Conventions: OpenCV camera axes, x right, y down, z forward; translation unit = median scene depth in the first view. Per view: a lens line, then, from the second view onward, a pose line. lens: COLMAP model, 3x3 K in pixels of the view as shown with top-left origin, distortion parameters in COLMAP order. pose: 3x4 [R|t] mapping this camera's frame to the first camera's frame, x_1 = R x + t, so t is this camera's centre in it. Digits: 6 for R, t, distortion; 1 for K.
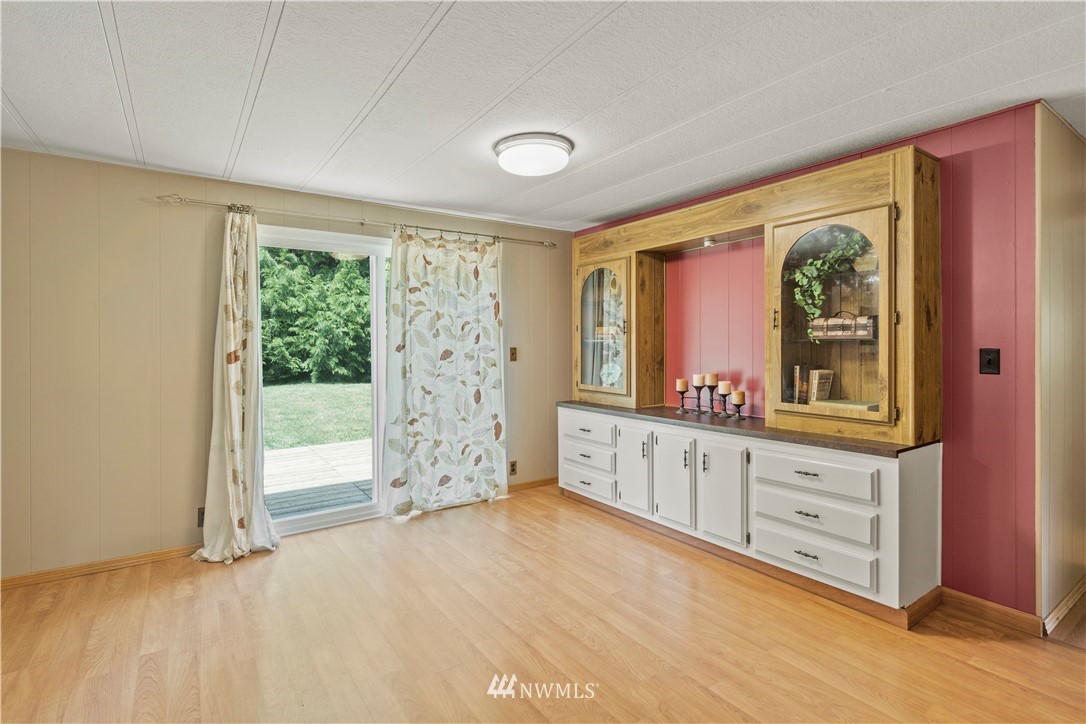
lens RADIAL K [[519.4, 0, 543.9], [0, 519.4, 345.6], [0, 0, 1]] dist [-0.000937, -0.000005]
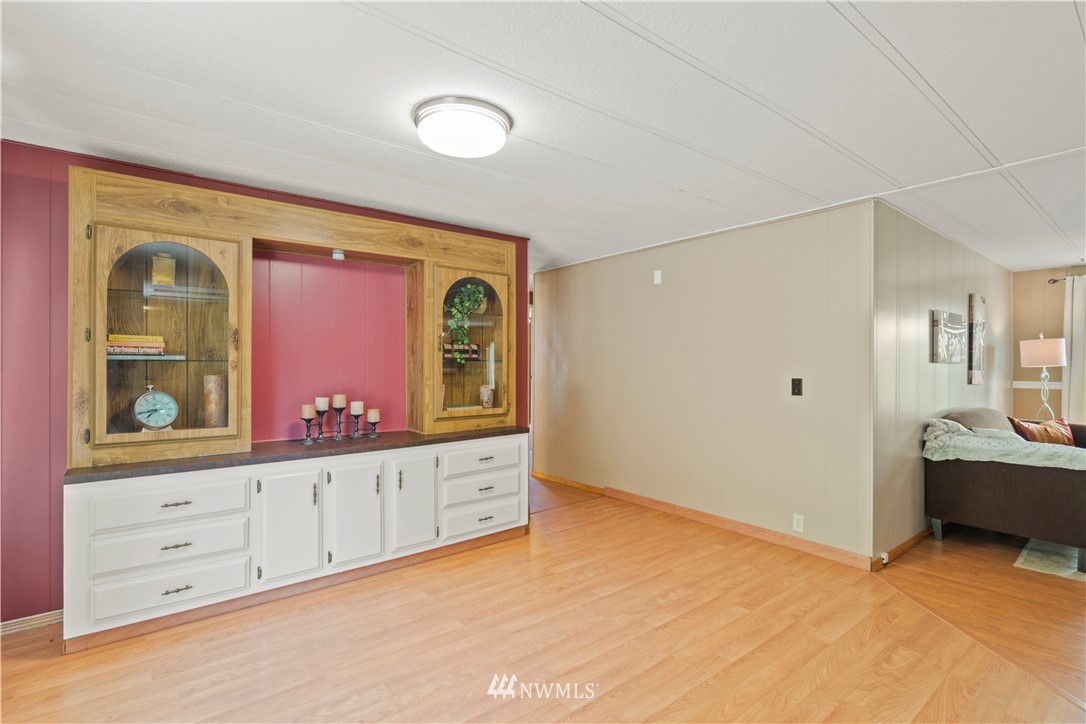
lens RADIAL K [[512.8, 0, 531.4], [0, 512.8, 359.4], [0, 0, 1]] dist [-0.002193, 0.000079]
pose [[-0.052365, 0.009951, 0.998578, -0.644963], [0.001619, 0.999950, -0.009879, -0.000301], [-0.998627, 0.001099, -0.052379, 0.725758]]
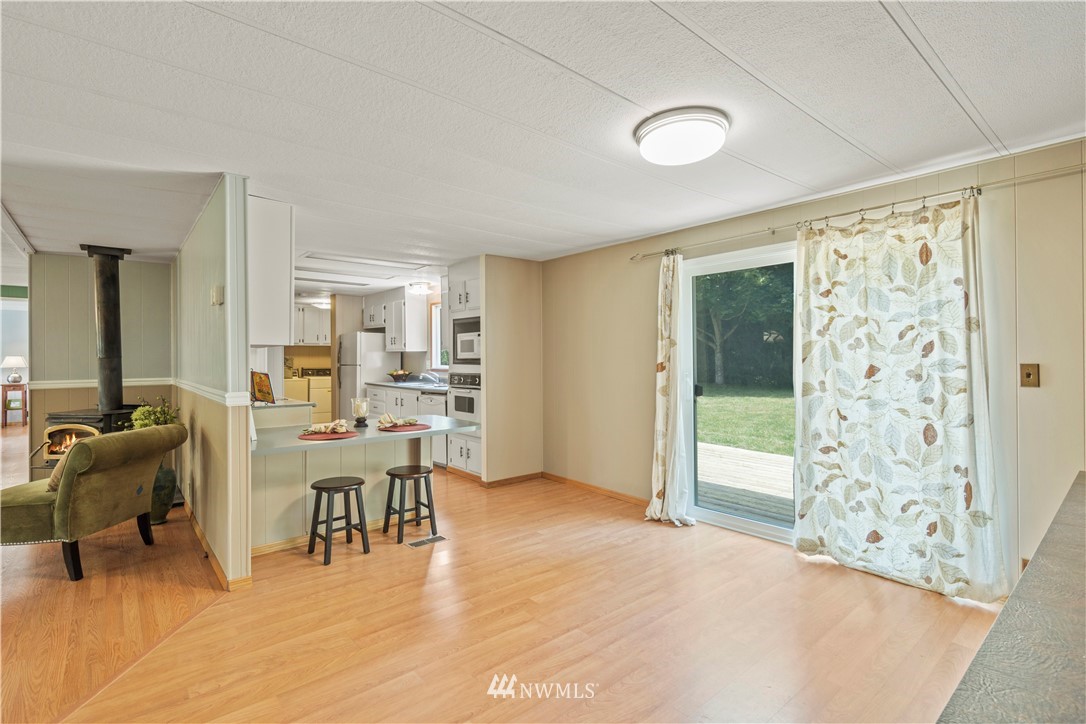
lens RADIAL K [[512.8, 0, 531.4], [0, 512.8, 359.4], [0, 0, 1]] dist [-0.002193, 0.000079]
pose [[0.077838, 0.006581, -0.996944, 0.622062], [-0.000118, 0.999978, 0.006592, -0.006401], [0.996966, -0.000395, 0.077837, 0.532637]]
